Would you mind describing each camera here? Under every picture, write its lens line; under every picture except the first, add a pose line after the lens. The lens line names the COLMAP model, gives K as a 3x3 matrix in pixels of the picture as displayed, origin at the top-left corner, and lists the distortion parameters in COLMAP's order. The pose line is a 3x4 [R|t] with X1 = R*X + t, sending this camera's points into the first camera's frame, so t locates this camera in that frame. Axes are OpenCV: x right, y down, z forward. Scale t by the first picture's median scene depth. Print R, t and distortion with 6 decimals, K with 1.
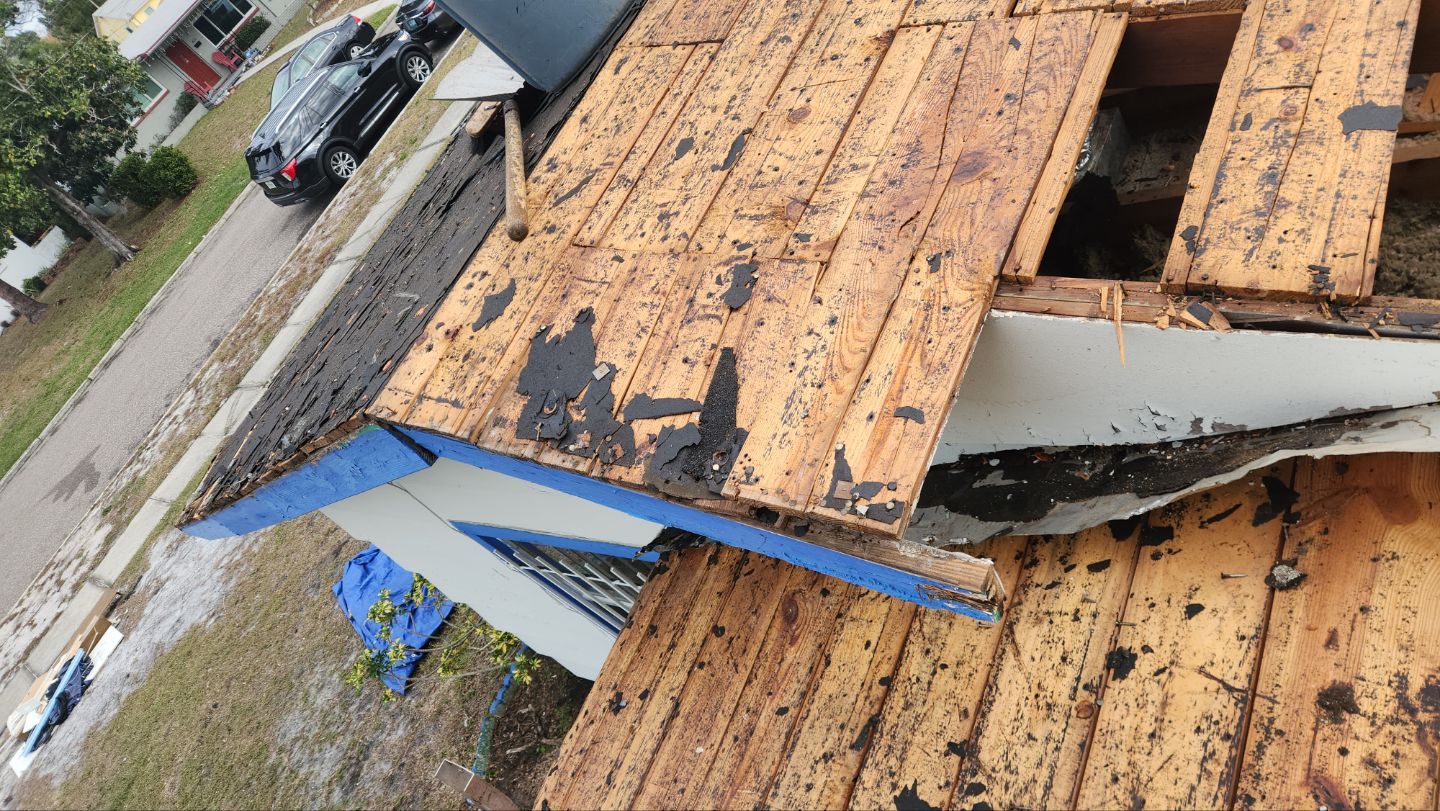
lens RADIAL K [[960.4, 0, 701.0], [0, 960.4, 403.5], [0, 0, 1]] dist [0.072657, -0.061321]
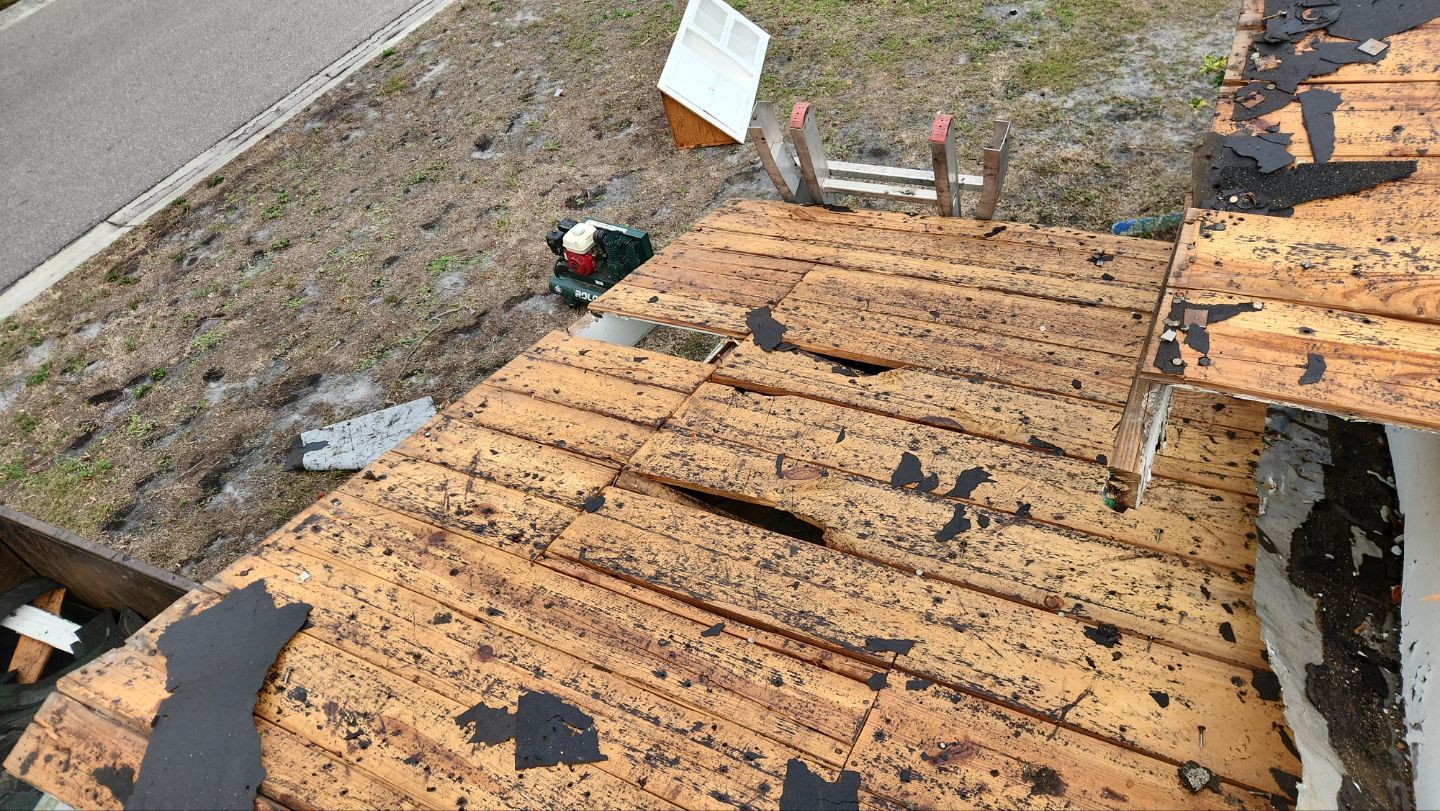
lens RADIAL K [[987.4, 0, 720.0], [0, 987.4, 405.5], [0, 0, 1]] dist [0.086672, -0.082014]
pose [[0.153702, 0.971932, -0.178111, 0.306931], [-0.629448, 0.235255, 0.740574, -0.292567], [0.761690, -0.001716, 0.647940, 0.023313]]
